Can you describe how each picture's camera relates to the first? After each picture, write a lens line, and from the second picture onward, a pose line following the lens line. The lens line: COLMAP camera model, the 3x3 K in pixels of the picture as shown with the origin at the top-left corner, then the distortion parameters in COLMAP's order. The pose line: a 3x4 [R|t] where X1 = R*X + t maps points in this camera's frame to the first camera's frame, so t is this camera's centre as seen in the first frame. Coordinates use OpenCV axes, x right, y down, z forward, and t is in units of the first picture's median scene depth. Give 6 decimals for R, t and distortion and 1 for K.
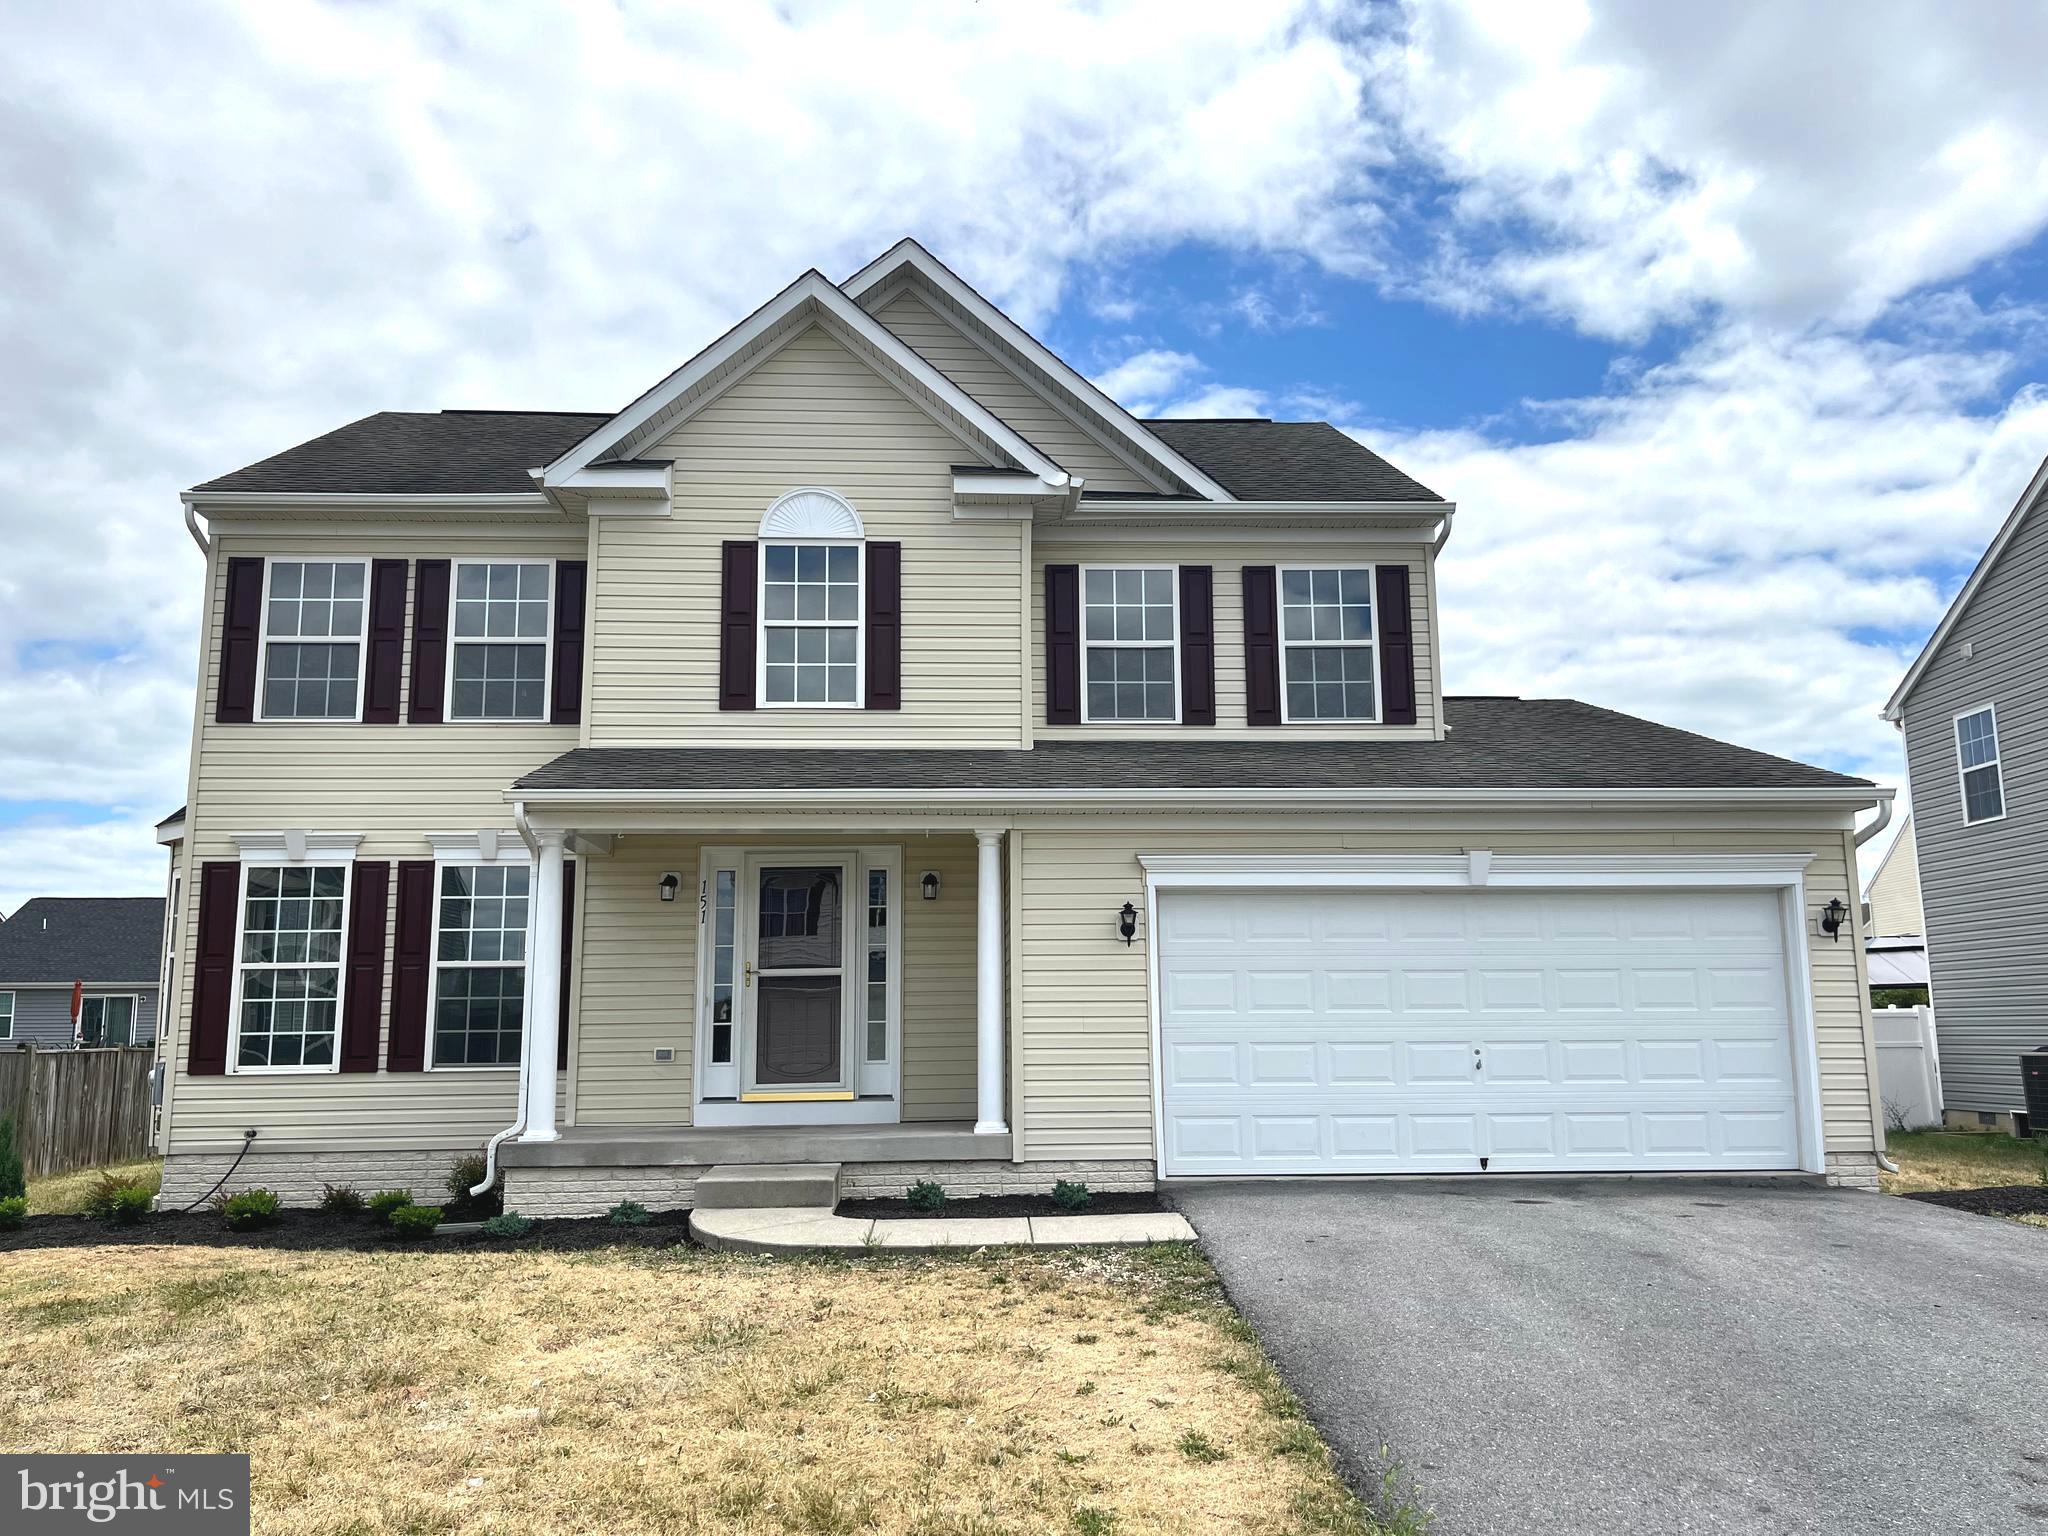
lens RADIAL K [[1528.7, 0, 1036.4], [0, 1528.7, 774.3], [0, 0, 1]] dist [0.043459, -0.000951]
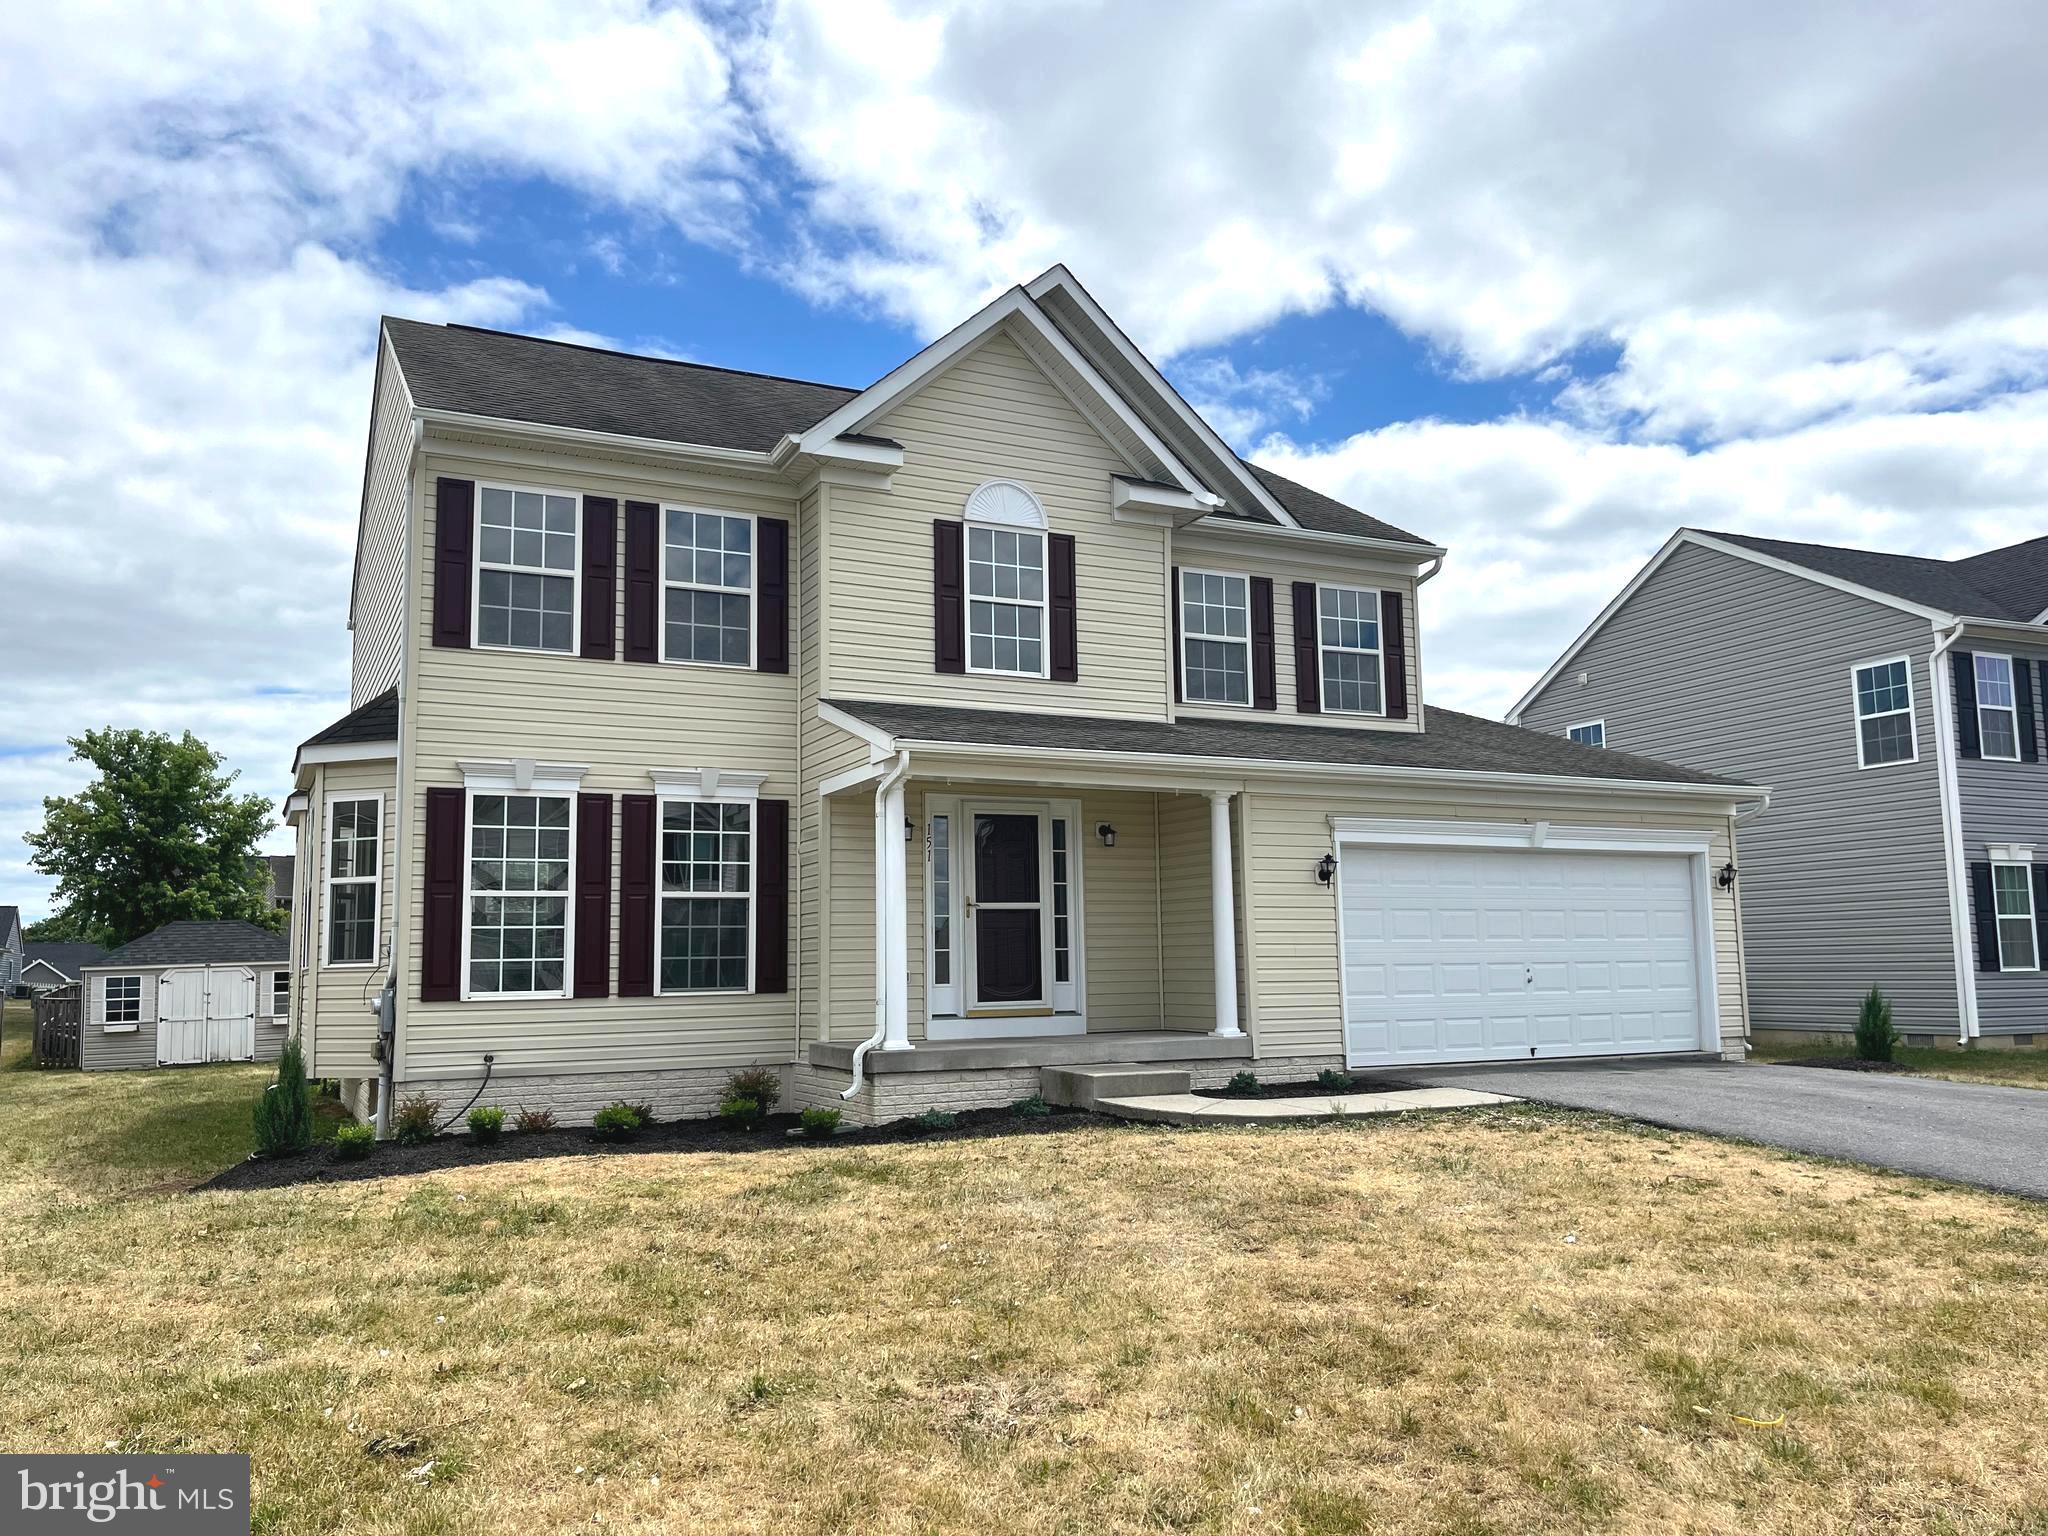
lens RADIAL K [[1528.9, 0, 1035.1], [0, 1528.9, 775.6], [0, 0, 1]] dist [0.062308, -0.000362]
pose [[0.916291, 0.045010, 0.397977, -0.572675], [-0.058887, 0.998006, 0.022708, 0.003918], [-0.396161, -0.044243, 0.917114, -0.054754]]
